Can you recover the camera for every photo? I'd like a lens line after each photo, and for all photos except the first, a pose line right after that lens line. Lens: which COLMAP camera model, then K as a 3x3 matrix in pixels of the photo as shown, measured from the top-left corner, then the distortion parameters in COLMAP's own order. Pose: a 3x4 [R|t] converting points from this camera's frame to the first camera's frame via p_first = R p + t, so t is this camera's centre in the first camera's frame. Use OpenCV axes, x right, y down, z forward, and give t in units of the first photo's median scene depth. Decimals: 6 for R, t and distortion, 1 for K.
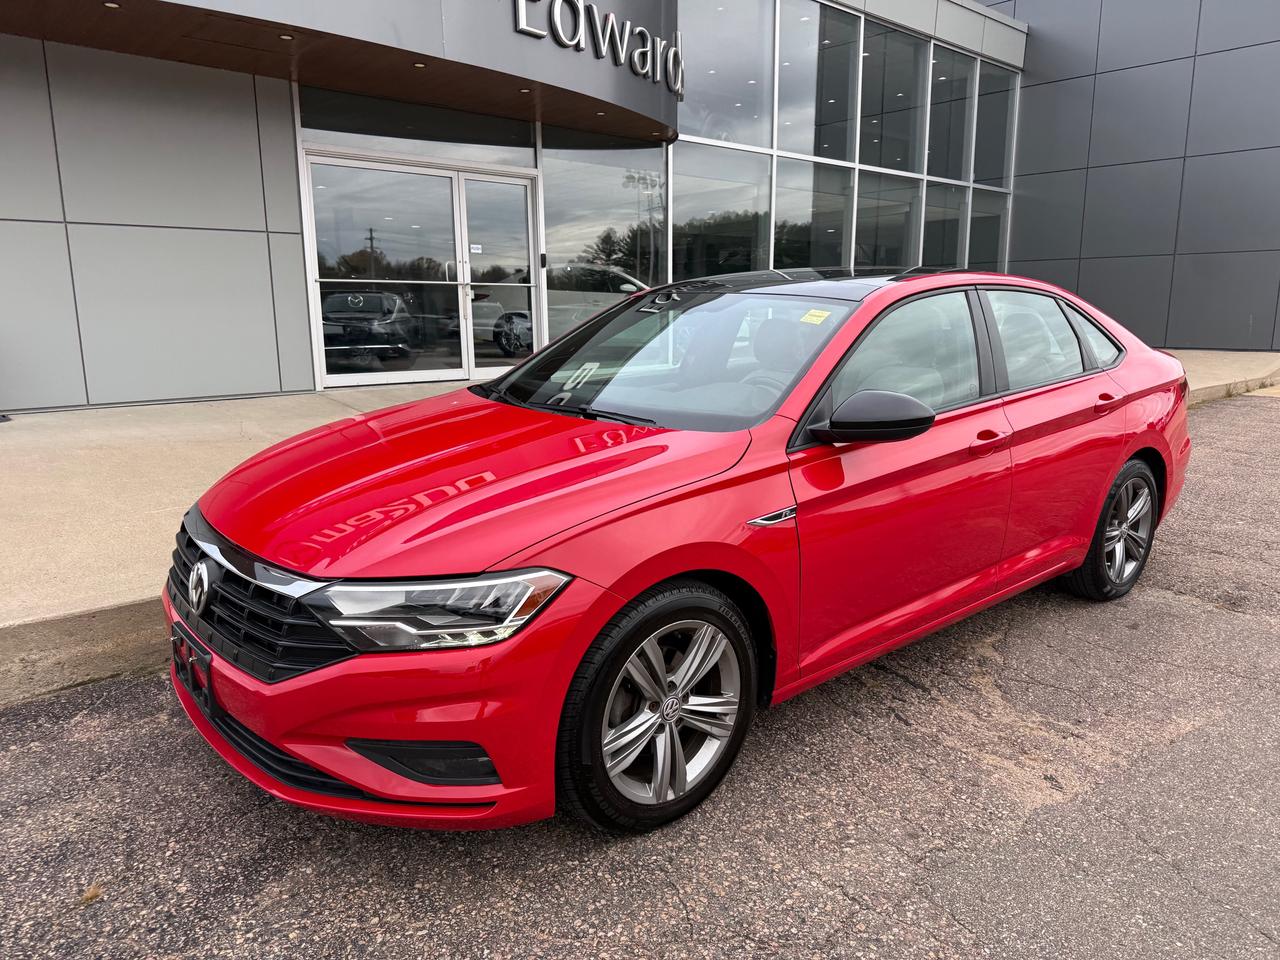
lens RADIAL K [[903.2, 0, 655.3], [0, 903.2, 487.8], [0, 0, 1]] dist [0.019373, -0.027584]
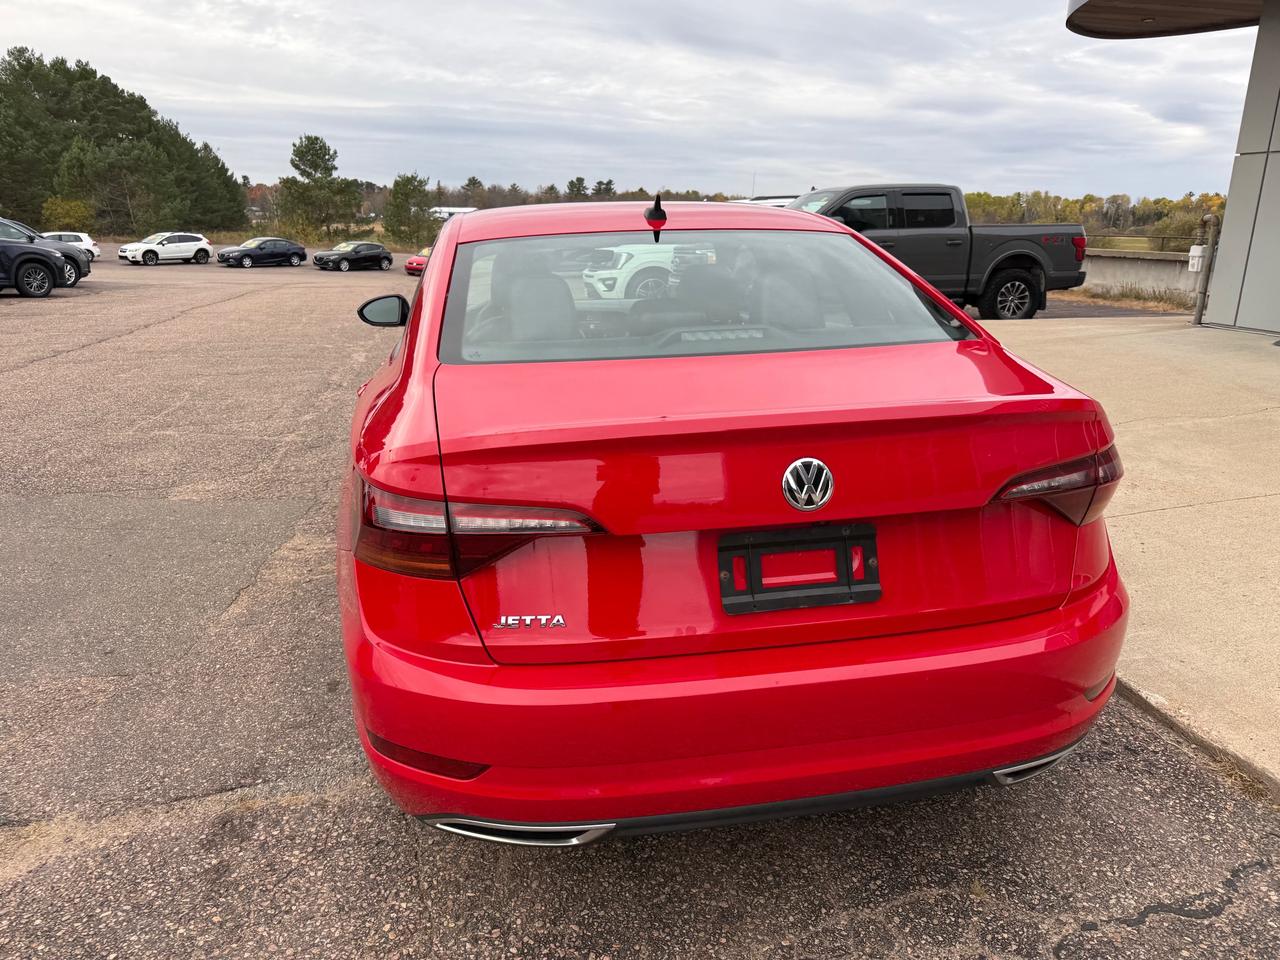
lens RADIAL K [[903.2, 0, 647.2], [0, 903.2, 487.7], [0, 0, 1]] dist [0.019373, -0.027584]
pose [[-0.498535, 0.247014, -0.830931, 1.086475], [-0.174075, 0.910491, 0.375105, -0.361164], [0.849212, 0.331648, -0.410912, 1.629649]]
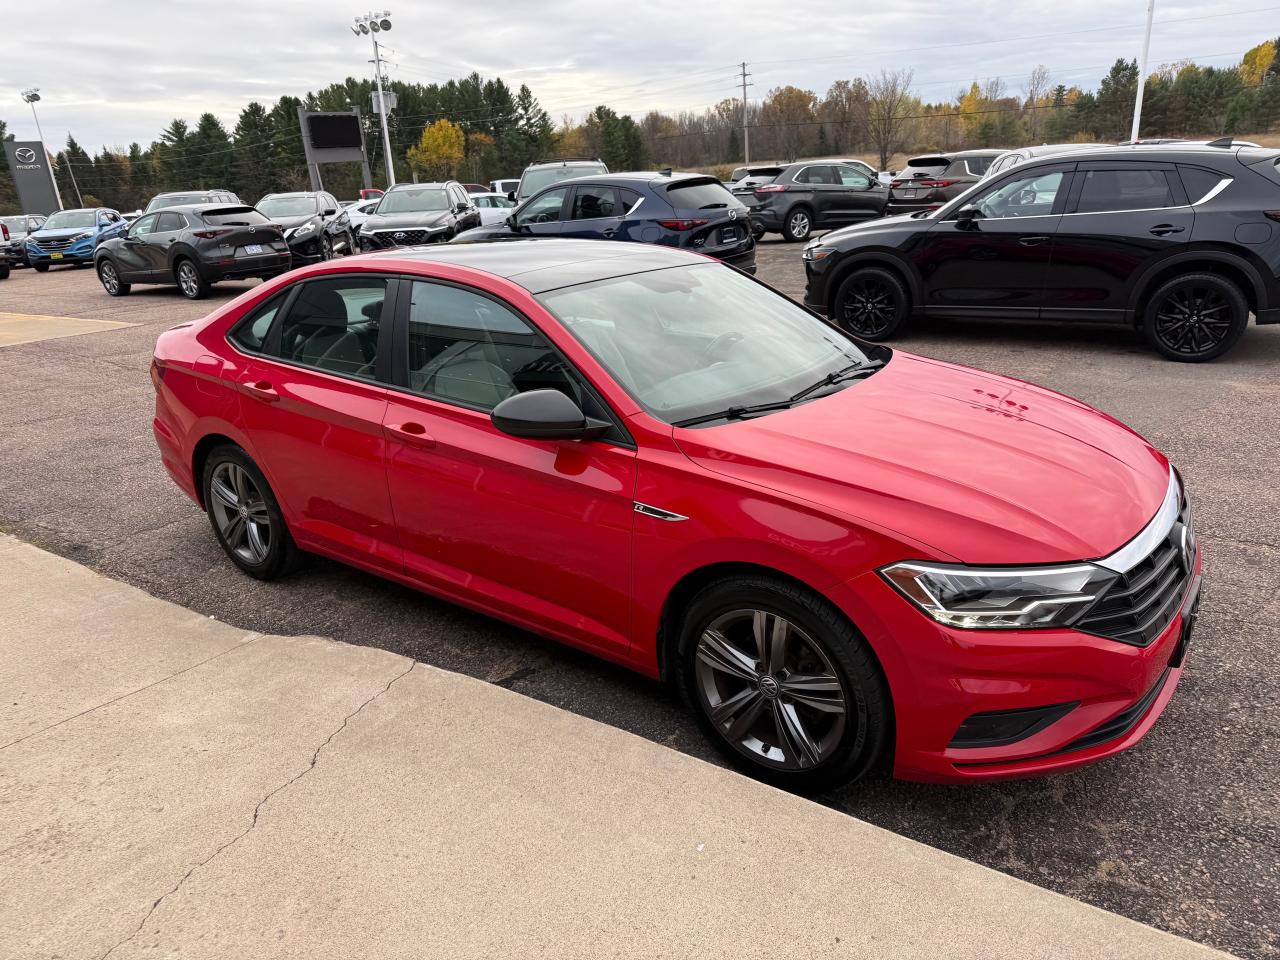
lens RADIAL K [[903.2, 0, 642.9], [0, 903.2, 484.9], [0, 0, 1]] dist [0.019373, -0.027584]
pose [[-0.211467, -0.306108, 0.928213, -0.927463], [0.253973, 0.899858, 0.354617, -0.355121], [-0.943811, 0.310731, -0.112547, 1.170452]]
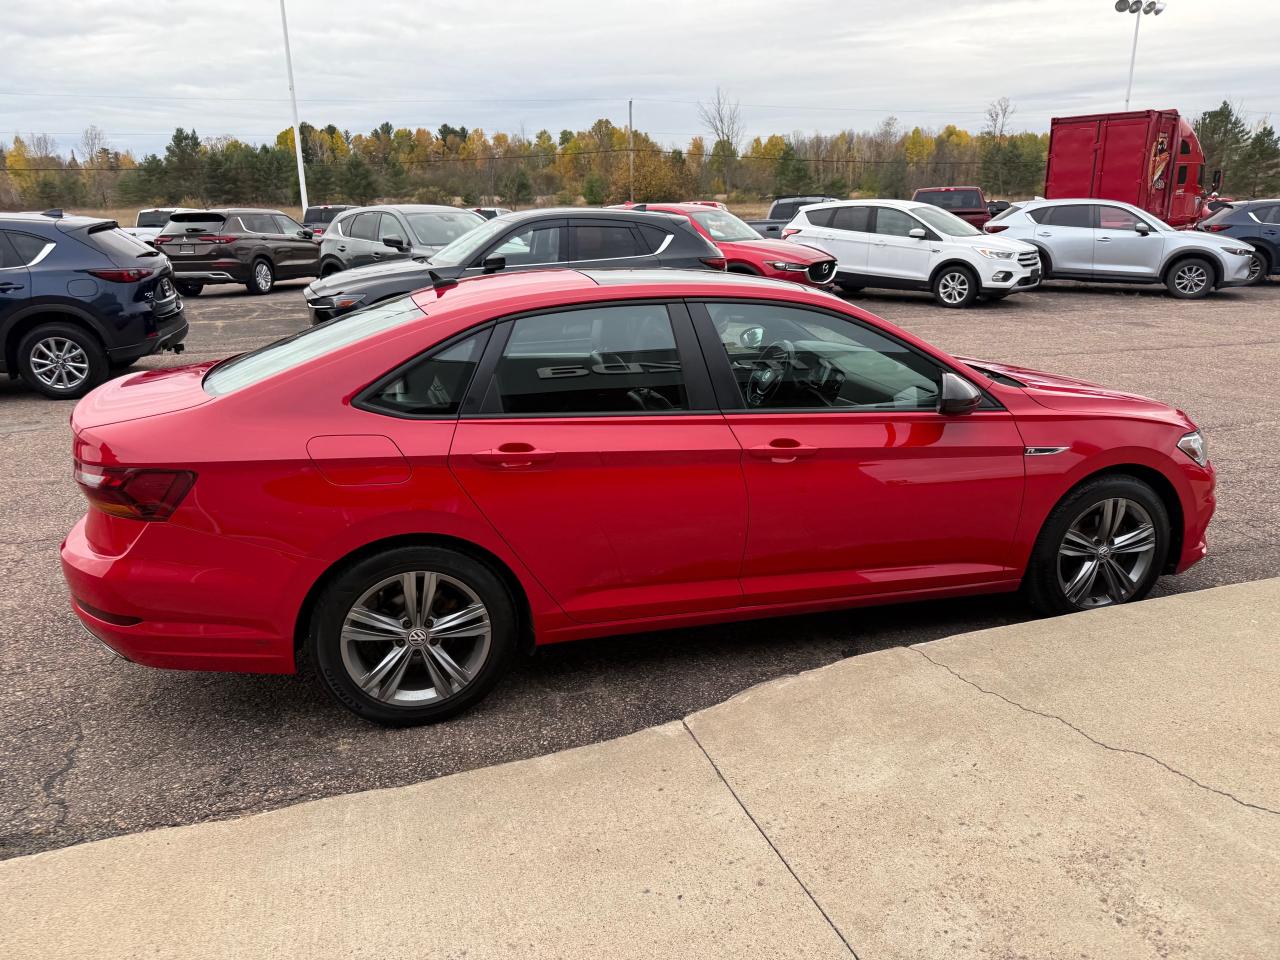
lens RADIAL K [[901.7, 0, 648.9], [0, 901.7, 487.9], [0, 0, 1]] dist [0.016713, -0.022884]
pose [[-0.906684, -0.113442, 0.406271, -0.254588], [0.100254, 0.877602, 0.468790, -0.543449], [-0.409724, 0.465774, -0.784334, 2.067462]]
